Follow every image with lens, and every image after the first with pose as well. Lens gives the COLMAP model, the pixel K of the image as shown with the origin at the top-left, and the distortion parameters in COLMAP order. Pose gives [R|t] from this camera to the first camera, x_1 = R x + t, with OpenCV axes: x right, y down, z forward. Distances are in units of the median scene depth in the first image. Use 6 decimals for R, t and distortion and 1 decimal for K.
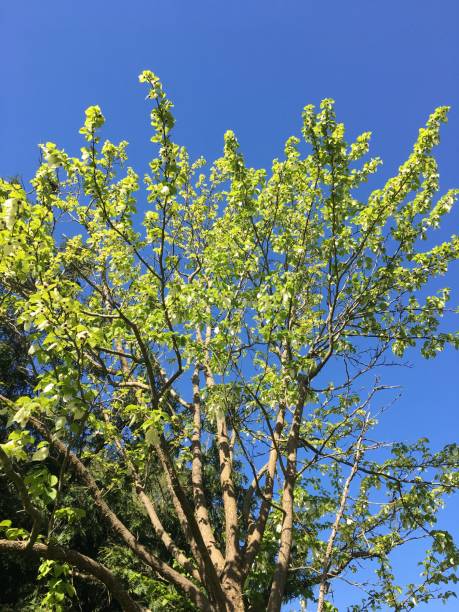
lens RADIAL K [[493.7, 0, 229.5], [0, 493.7, 306.0], [0, 0, 1]] dist [0.000627, -0.001172]
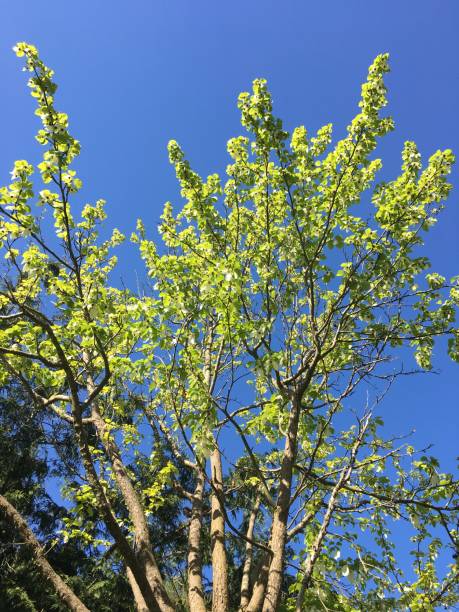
lens RADIAL K [[493.7, 0, 229.5], [0, 493.7, 306.0], [0, 0, 1]] dist [0.000627, -0.001172]
pose [[0.979456, -0.163334, -0.118267, 0.170207], [0.132708, 0.963663, -0.231823, 0.190432], [0.151834, 0.211366, 0.965542, 0.158886]]
